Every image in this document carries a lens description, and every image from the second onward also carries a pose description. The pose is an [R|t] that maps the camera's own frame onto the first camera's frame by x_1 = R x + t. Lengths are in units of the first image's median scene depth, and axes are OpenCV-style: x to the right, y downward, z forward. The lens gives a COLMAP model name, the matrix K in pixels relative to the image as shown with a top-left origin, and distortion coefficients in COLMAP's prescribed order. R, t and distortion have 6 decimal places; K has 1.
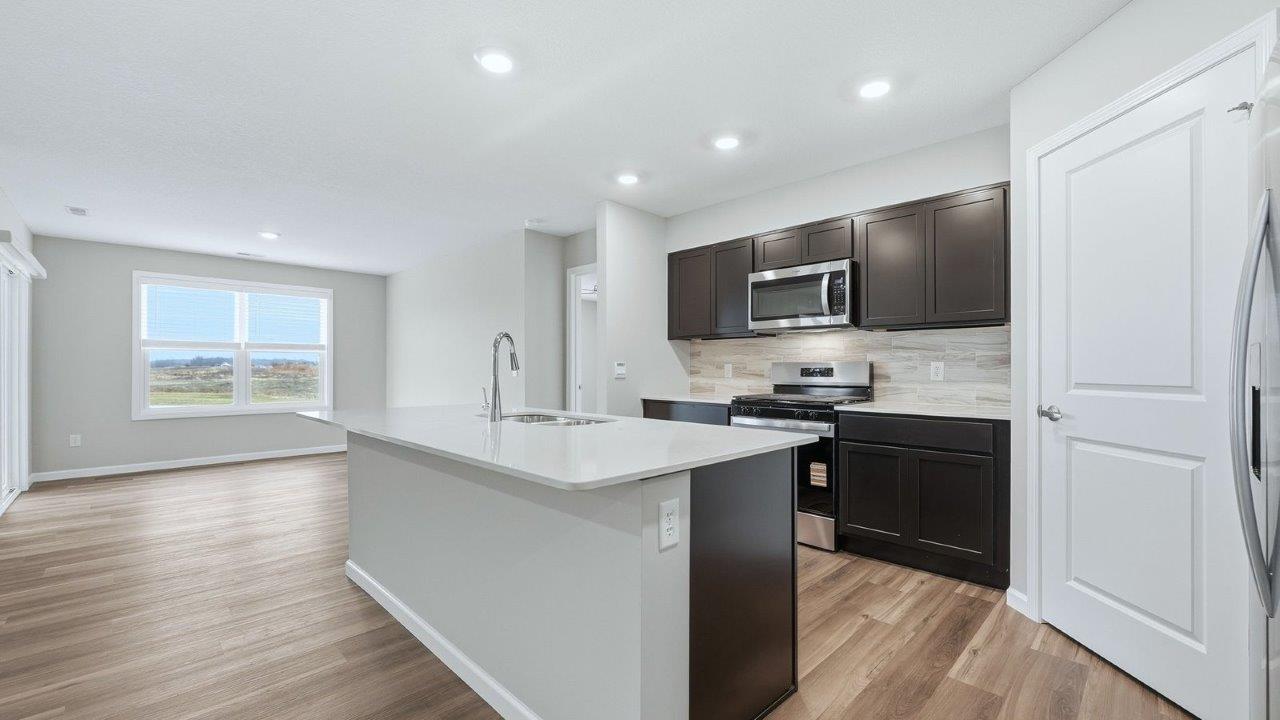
lens RADIAL K [[519.5, 0, 635.5], [0, 519.5, 367.5], [0, 0, 1]] dist [0.001273, 0.000227]
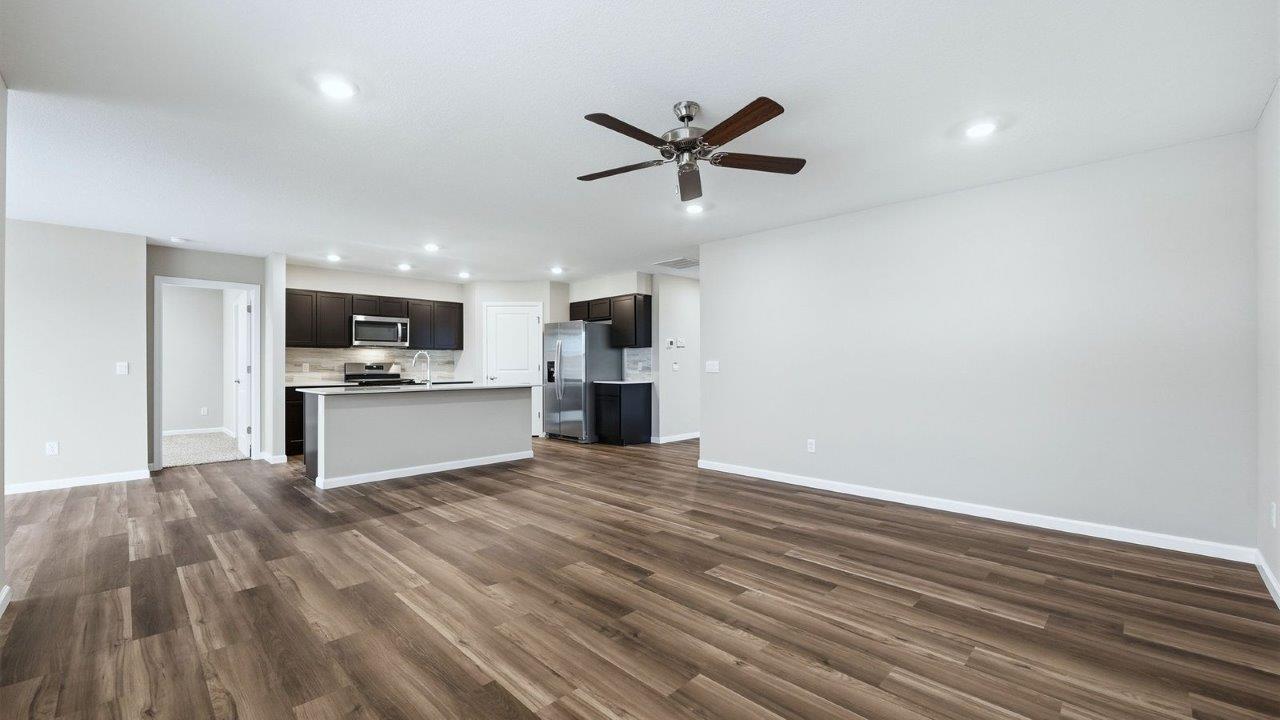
lens RADIAL K [[512.8, 0, 634.8], [0, 512.8, 359.9], [0, 0, 1]] dist [-0.000377, -0.000071]
pose [[-0.002979, 0.009546, 0.999950, -1.948424], [0.001769, 0.999953, -0.009541, -0.000948], [-0.999994, 0.001741, -0.002996, 0.002618]]
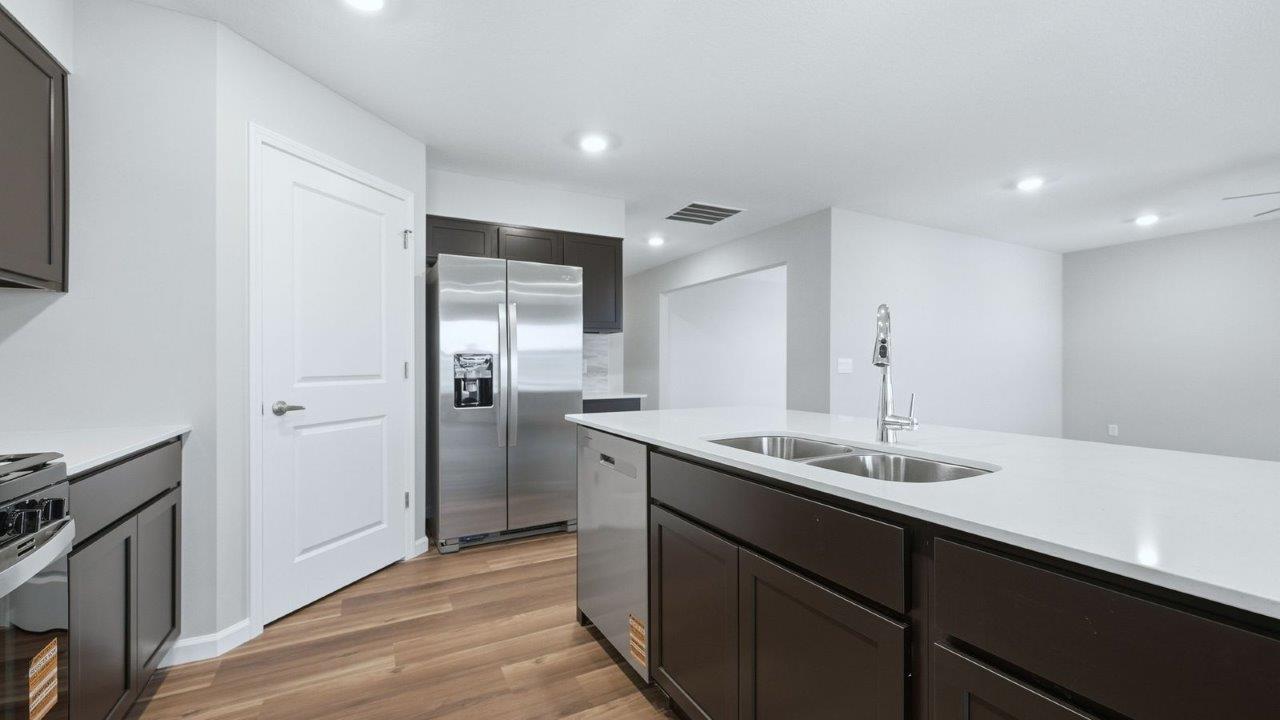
lens RADIAL K [[518.0, 0, 638.7], [0, 518.0, 360.3], [0, 0, 1]] dist [0.000861, 0.000105]
pose [[-0.957605, 0.001318, 0.288083, -0.111902], [-0.000360, 0.999983, -0.005771, -0.000398], [-0.288086, -0.005630, -0.957588, 1.220311]]
